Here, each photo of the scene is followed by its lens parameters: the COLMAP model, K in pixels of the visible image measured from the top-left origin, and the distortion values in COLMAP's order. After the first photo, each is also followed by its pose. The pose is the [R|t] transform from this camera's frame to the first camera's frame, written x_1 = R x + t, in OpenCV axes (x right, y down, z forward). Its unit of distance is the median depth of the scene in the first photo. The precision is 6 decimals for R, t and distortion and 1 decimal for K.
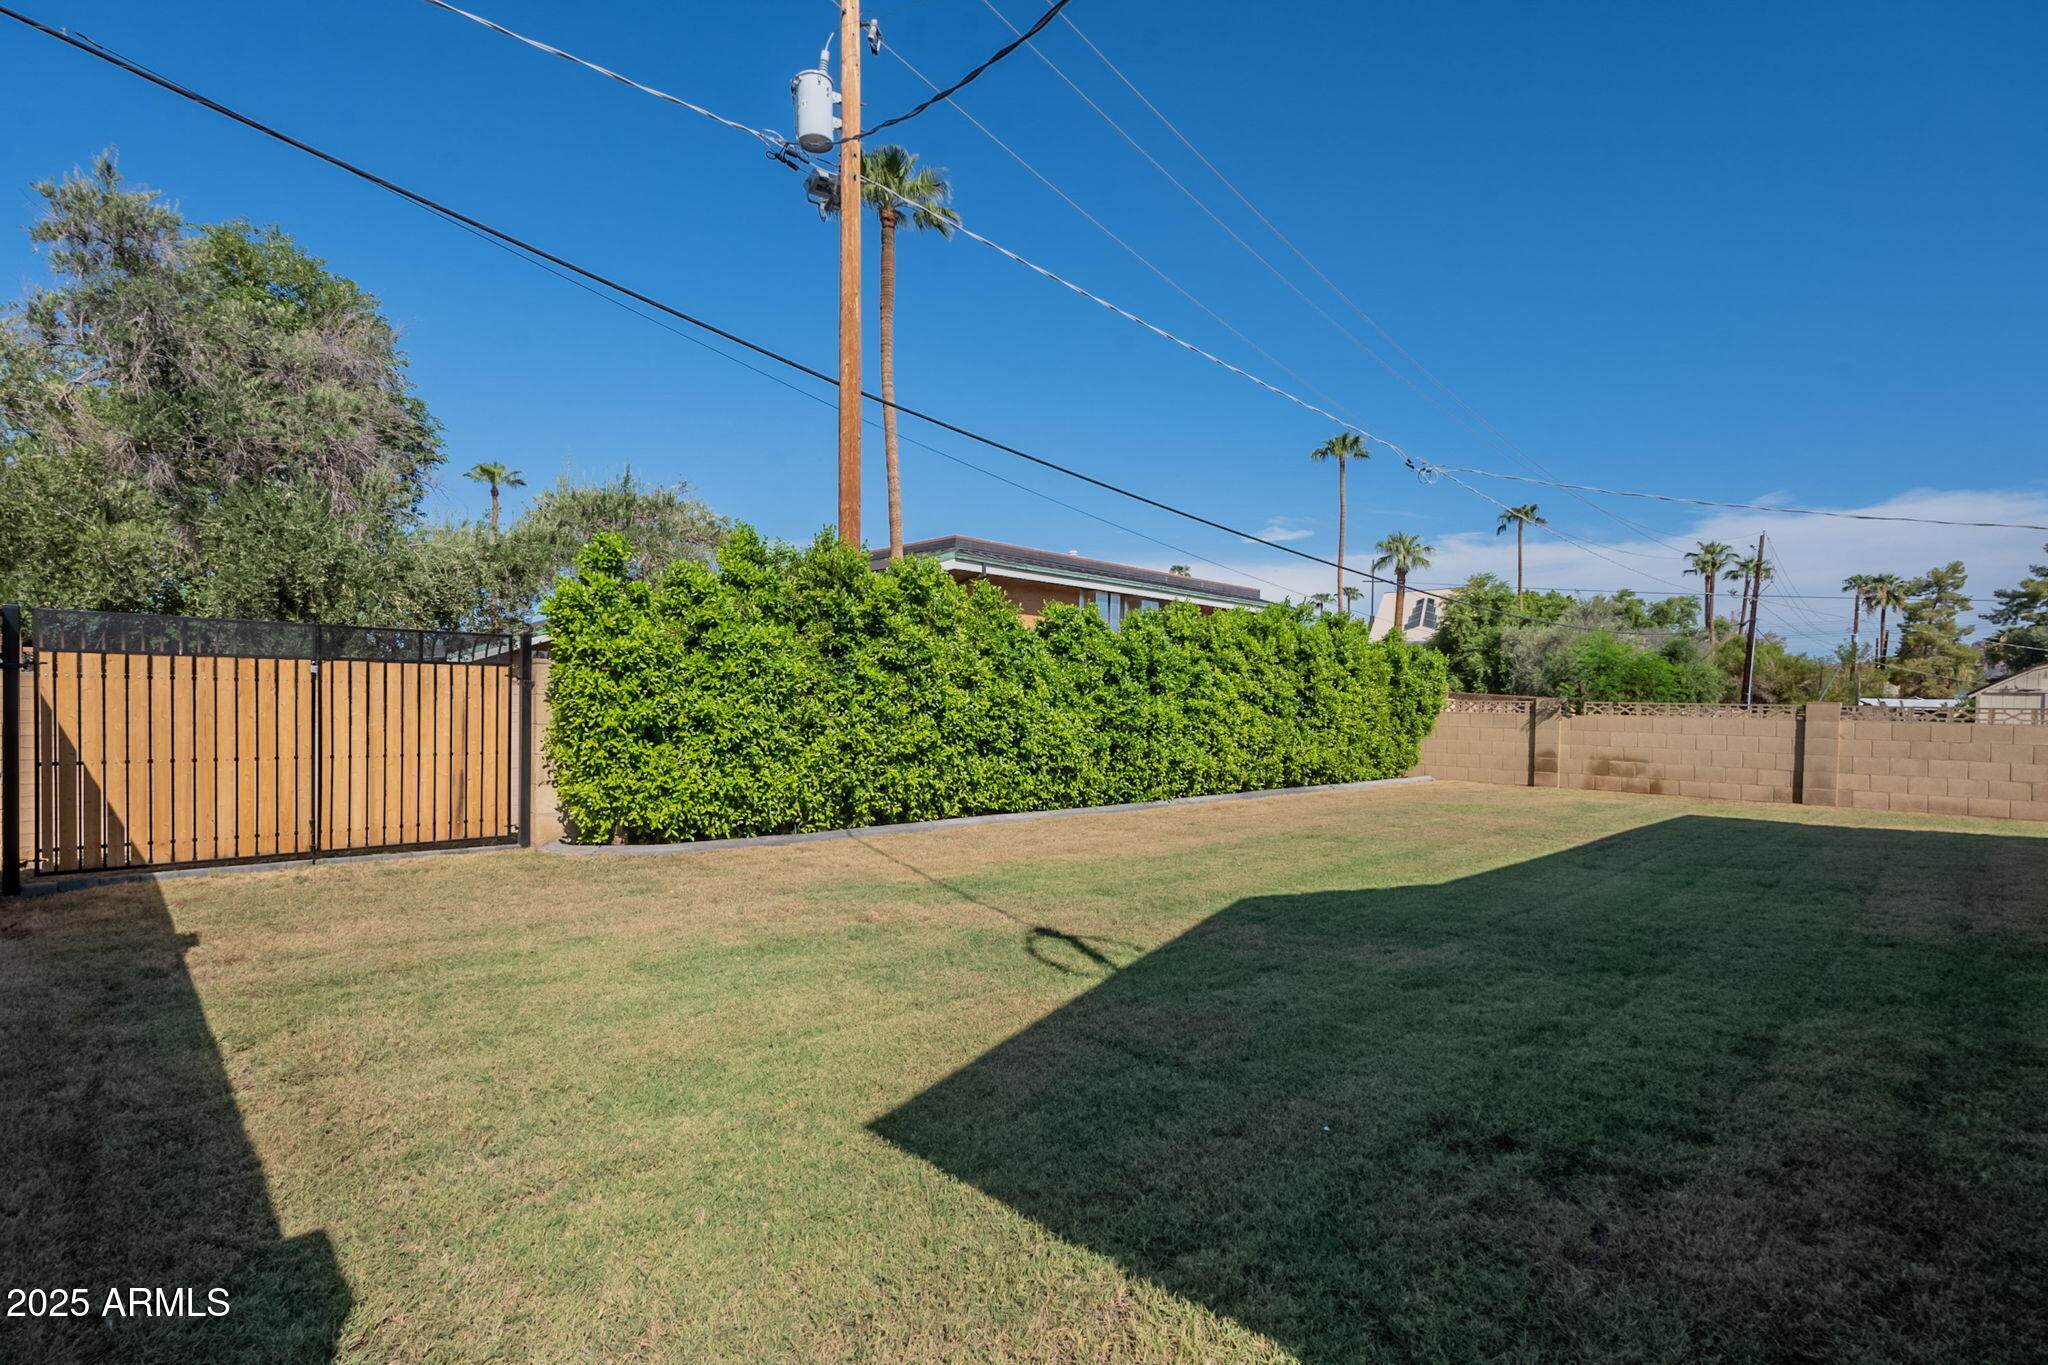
lens RADIAL K [[965.3, 0, 1037.1], [0, 965.3, 719.9], [0, 0, 1]] dist [-0.007879, 0.000748]
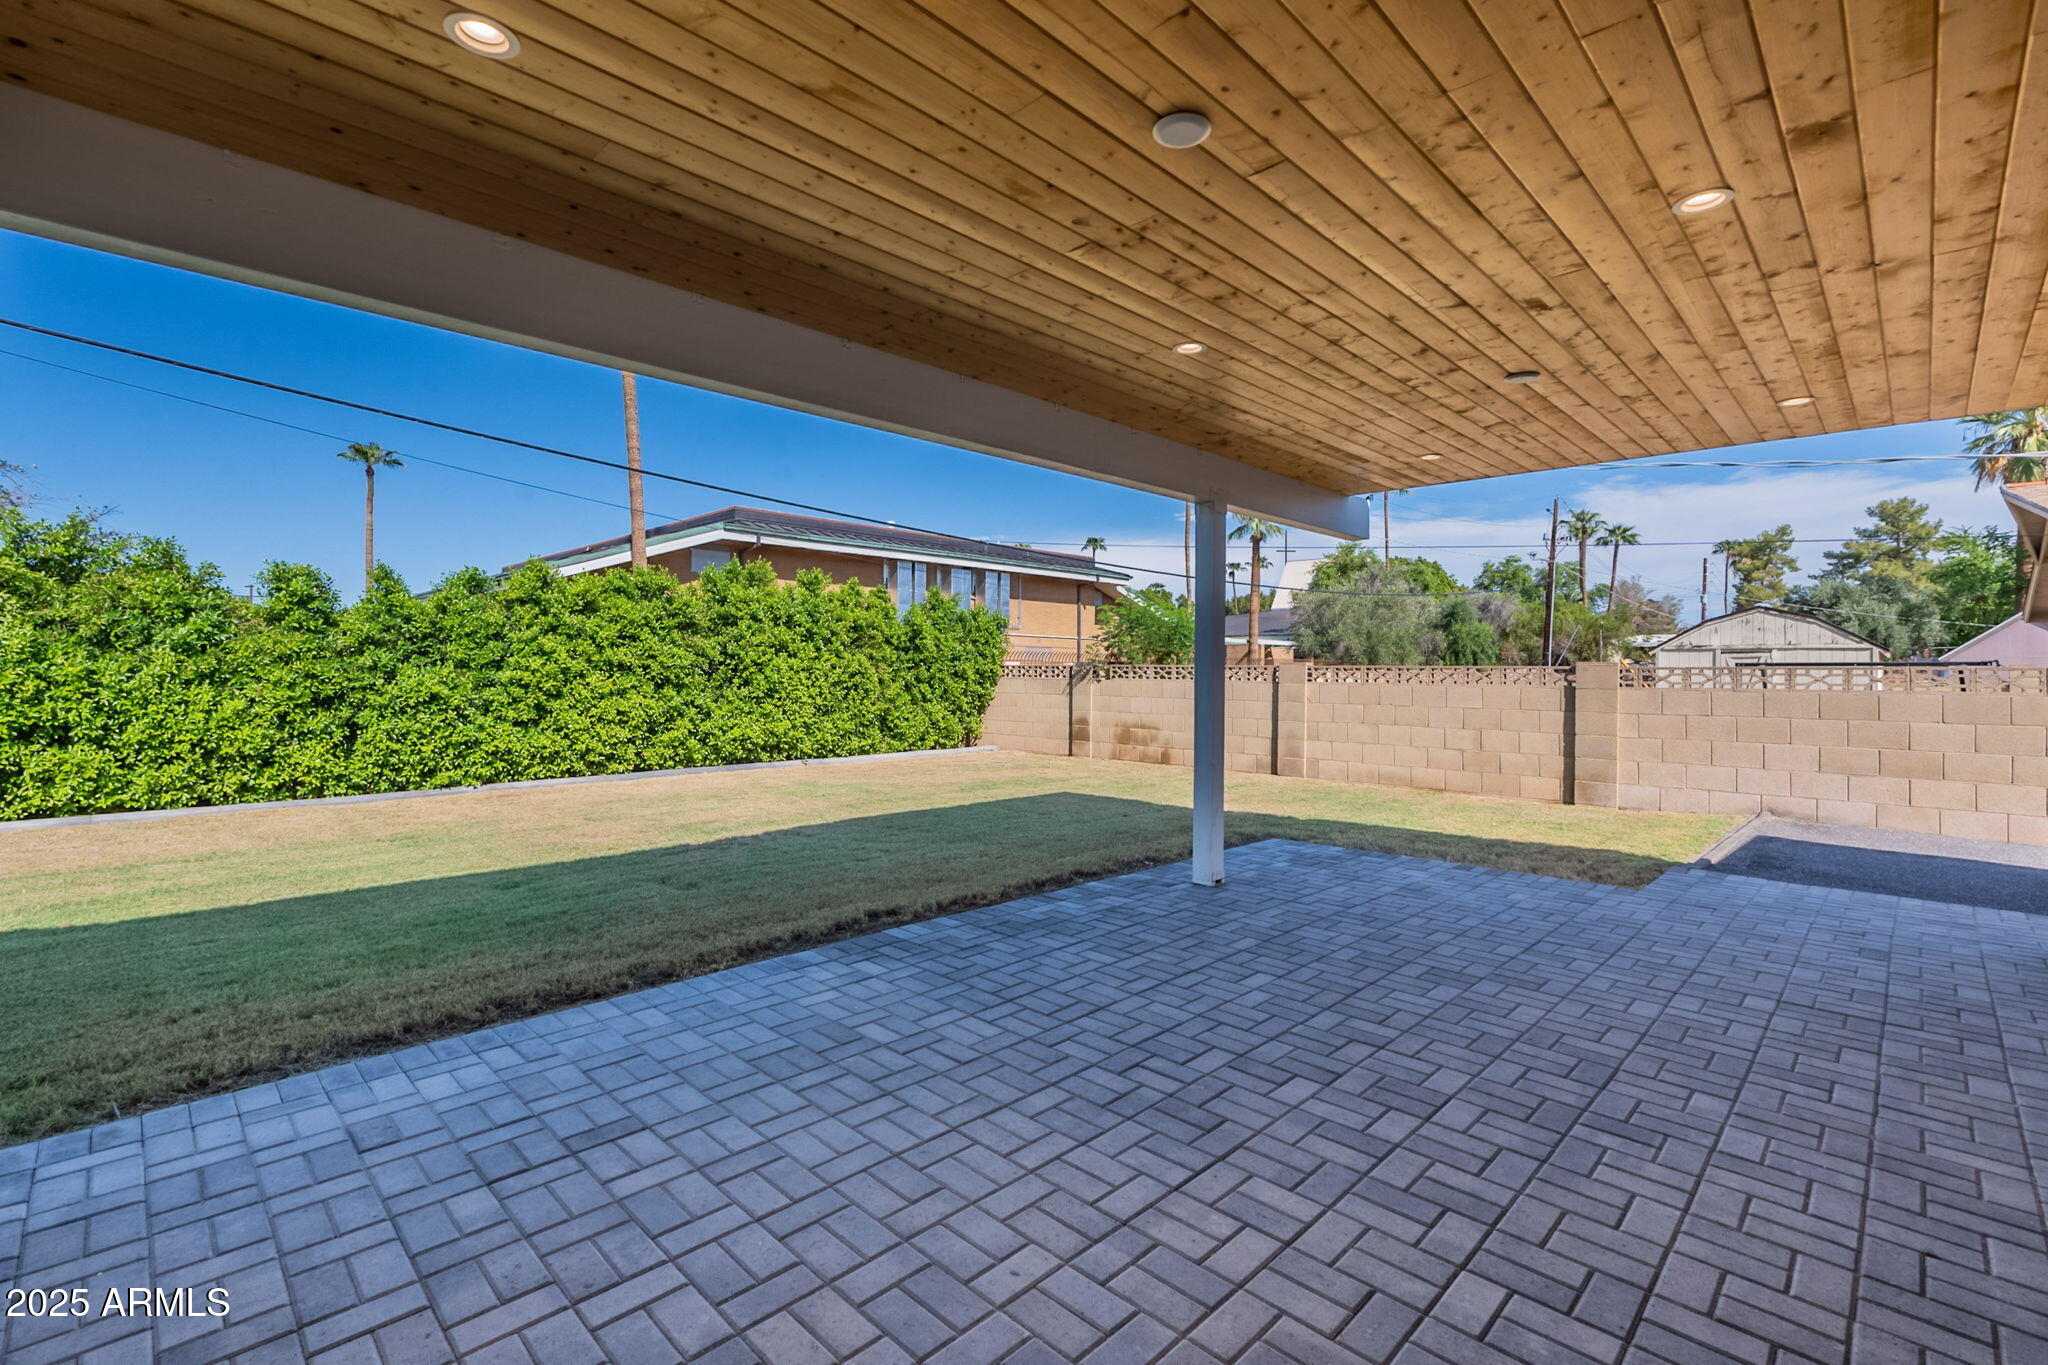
lens RADIAL K [[905.1, 0, 1025.0], [0, 905.1, 673.9], [0, 0, 1]] dist [-0.002267, 0.001434]
pose [[0.999636, -0.013908, 0.023098, 0.476573], [0.014210, 0.999815, -0.012939, -0.000426], [-0.022914, 0.013263, 0.999649, 0.127746]]
